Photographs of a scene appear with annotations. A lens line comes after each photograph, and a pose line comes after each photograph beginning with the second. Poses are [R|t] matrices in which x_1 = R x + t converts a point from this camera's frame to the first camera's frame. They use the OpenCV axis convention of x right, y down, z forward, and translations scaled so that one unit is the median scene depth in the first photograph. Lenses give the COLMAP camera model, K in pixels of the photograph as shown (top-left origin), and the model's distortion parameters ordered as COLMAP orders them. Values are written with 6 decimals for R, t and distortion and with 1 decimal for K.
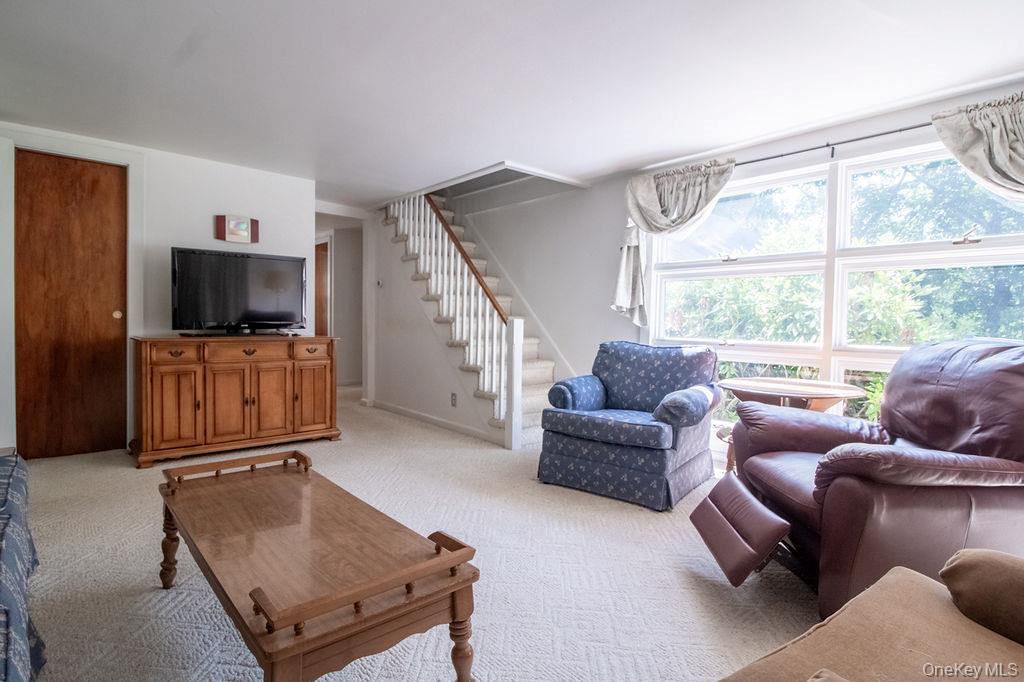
lens RADIAL K [[523.2, 0, 509.4], [0, 523.2, 340.2], [0, 0, 1]] dist [0.001668, -0.013402]
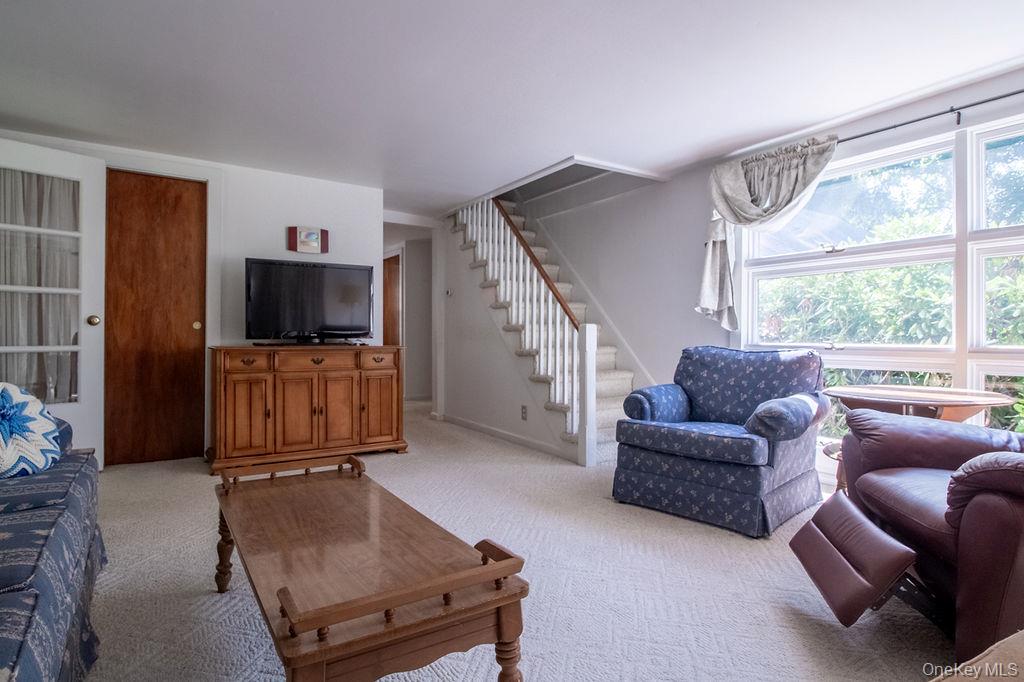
lens RADIAL K [[547.8, 0, 508.2], [0, 547.8, 338.1], [0, 0, 1]] dist [0.002588, -0.015426]
pose [[0.988726, -0.012161, -0.149239, 0.018202], [0.006731, 0.999299, -0.036838, 0.020854], [0.149582, 0.035419, 0.988115, 0.024802]]
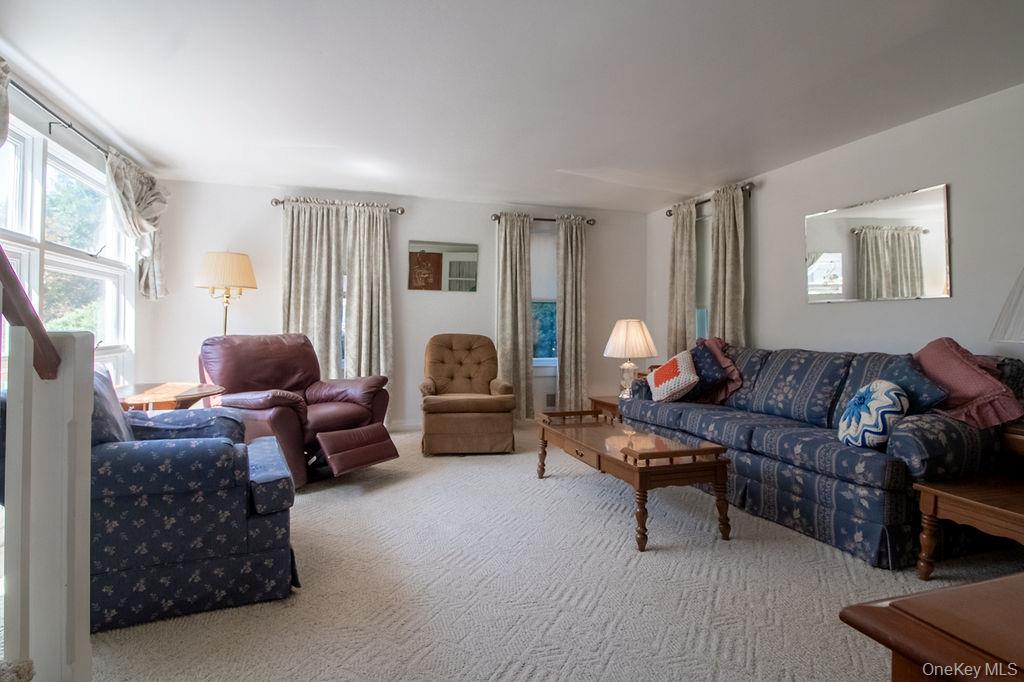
lens RADIAL K [[543.6, 0, 509.2], [0, 543.6, 316.1], [0, 0, 1]] dist [-0.004121, -0.001479]
pose [[-0.921589, -0.016138, 0.387831, -0.360862], [-0.005448, 0.999575, 0.028649, -0.065236], [-0.388129, 0.024290, -0.921285, 1.286625]]
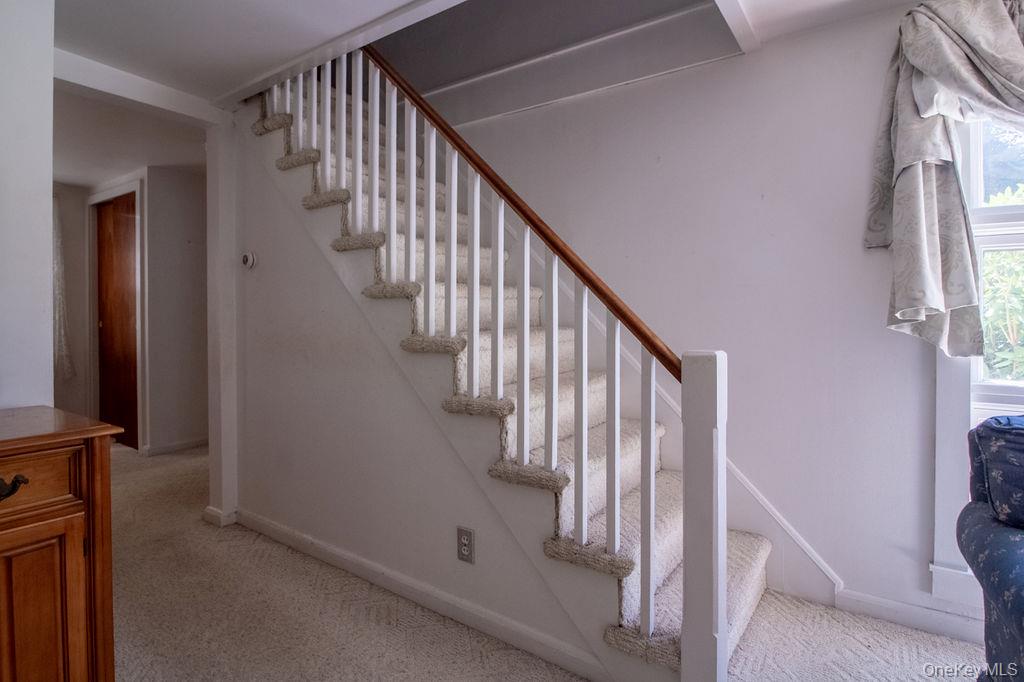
lens RADIAL K [[514.3, 0, 513.9], [0, 514.3, 317.0], [0, 0, 1]] dist [0.000869, -0.013898]
pose [[0.964939, -0.017921, 0.261863, -0.216509], [0.025635, 0.999331, -0.026074, -0.062651], [-0.261220, 0.031872, 0.964753, 0.772434]]
